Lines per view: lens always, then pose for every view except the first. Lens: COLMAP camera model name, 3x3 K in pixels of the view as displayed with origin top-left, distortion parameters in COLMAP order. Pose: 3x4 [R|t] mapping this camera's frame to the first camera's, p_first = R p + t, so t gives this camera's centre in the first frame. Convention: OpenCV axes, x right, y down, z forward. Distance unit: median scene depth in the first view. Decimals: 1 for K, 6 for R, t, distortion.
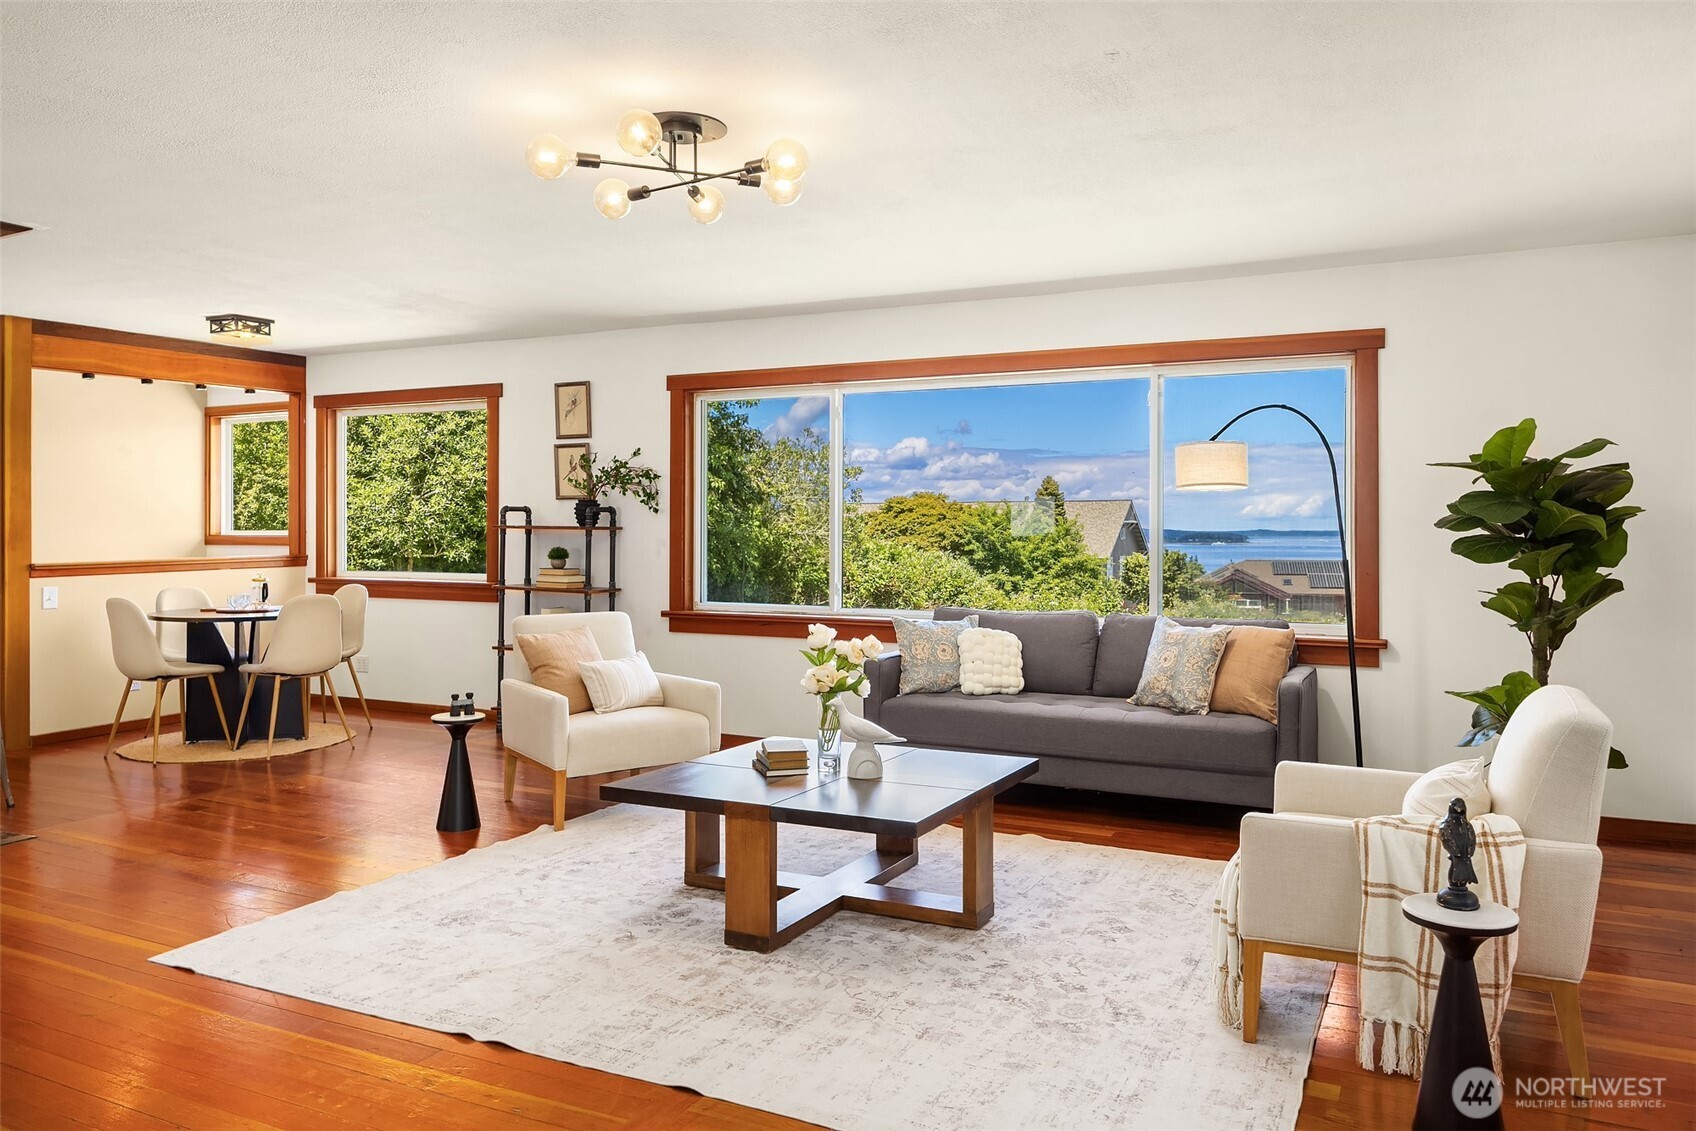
lens RADIAL K [[1180.6, 0, 855.8], [0, 1180.6, 518.8], [0, 0, 1]] dist [-0.035412, 0.017916]
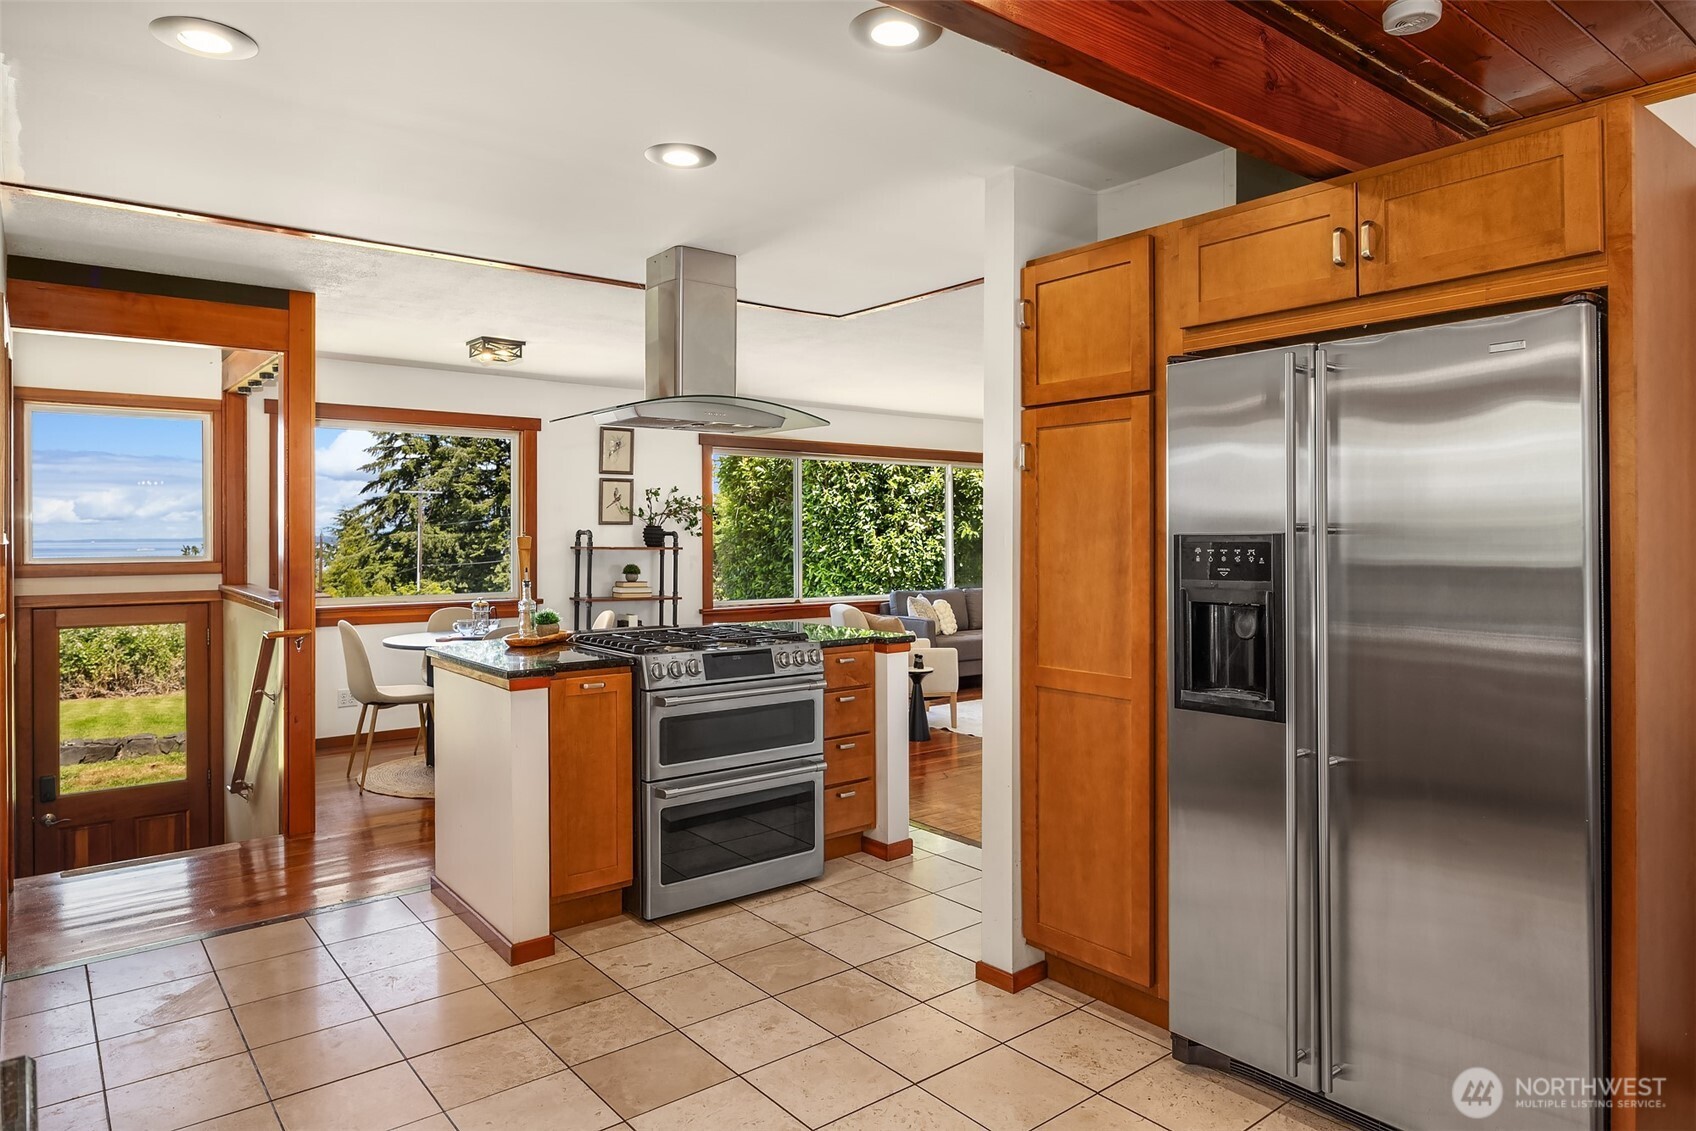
lens RADIAL K [[1039.6, 0, 845.0], [0, 1039.6, 533.6], [0, 0, 1]] dist [-0.006311, -0.000286]
pose [[0.430550, -0.000499, 0.902567, -1.437823], [-0.005147, 0.999982, 0.003008, -0.015322], [-0.902552, -0.005940, 0.430539, 0.432291]]
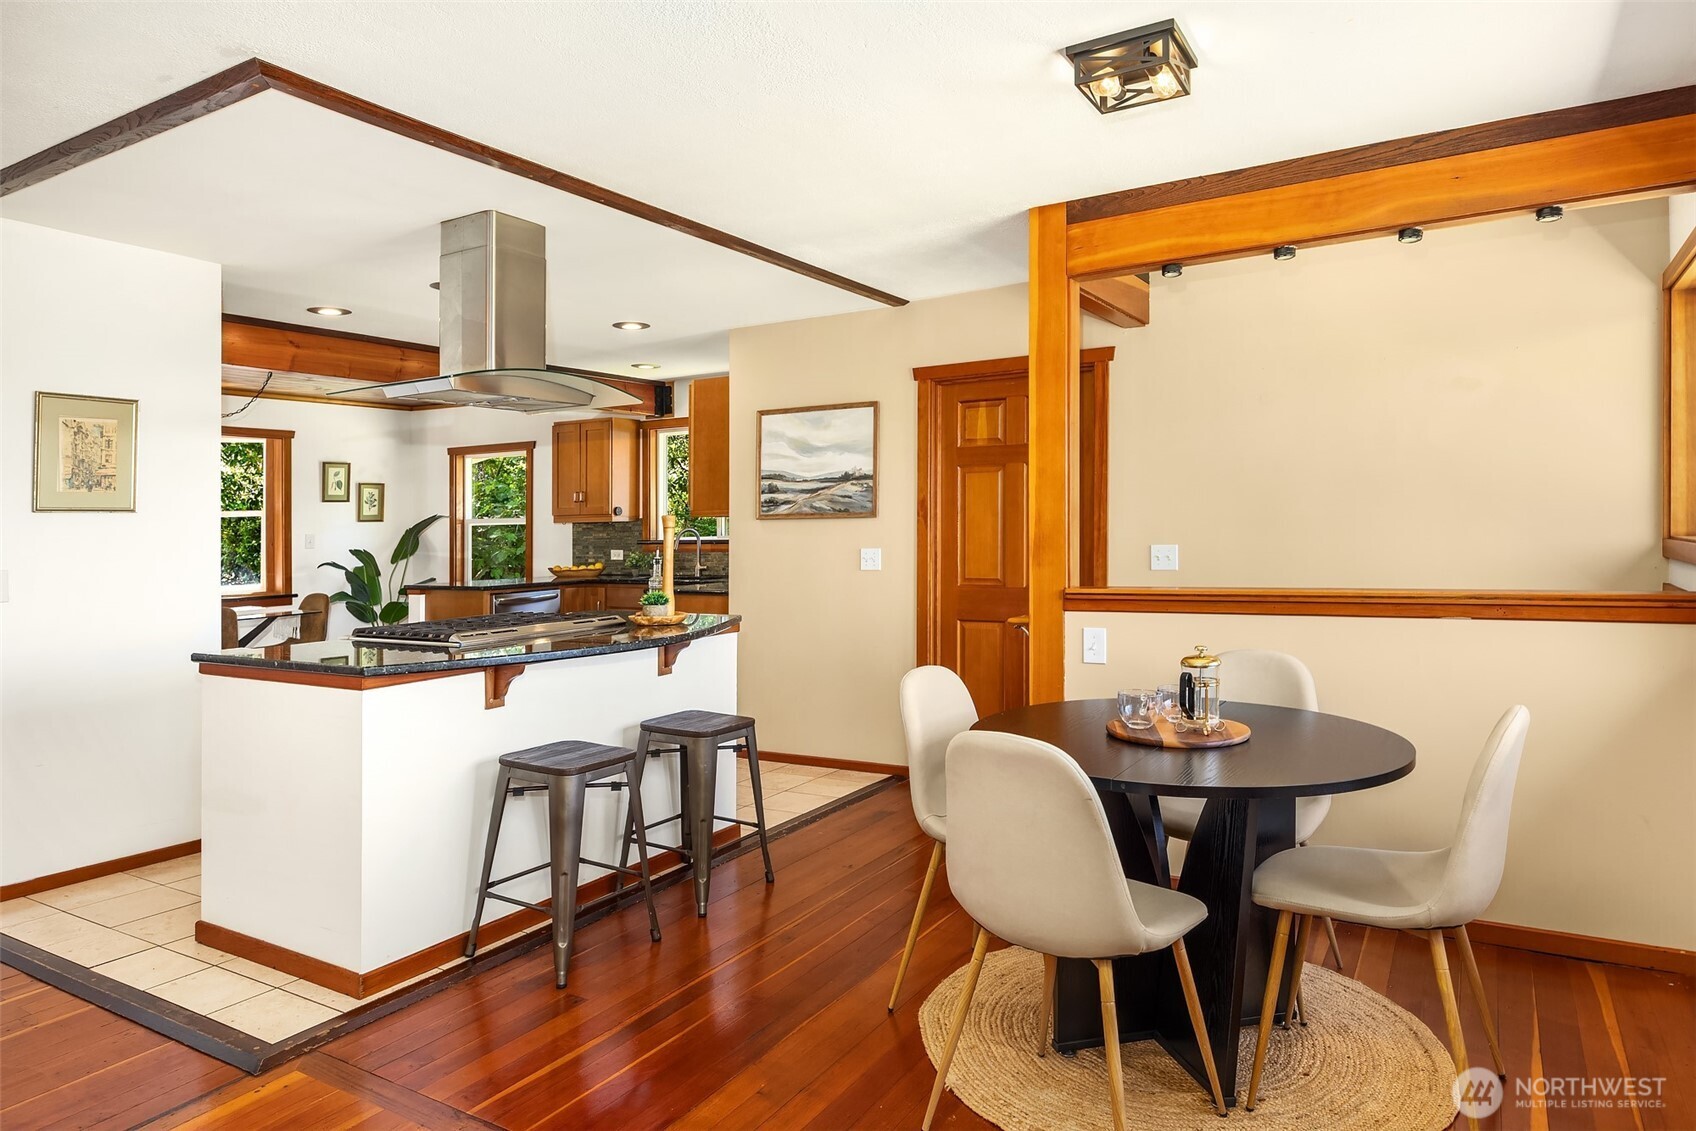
lens RADIAL K [[1039.6, 0, 869.5], [0, 1039.6, 514.5], [0, 0, 1]] dist [-0.006311, -0.000286]
pose [[-0.065022, -0.007022, -0.997859, -0.170384], [0.023642, 0.999684, -0.008576, 0.000635], [0.997604, -0.024149, -0.064835, 1.143386]]
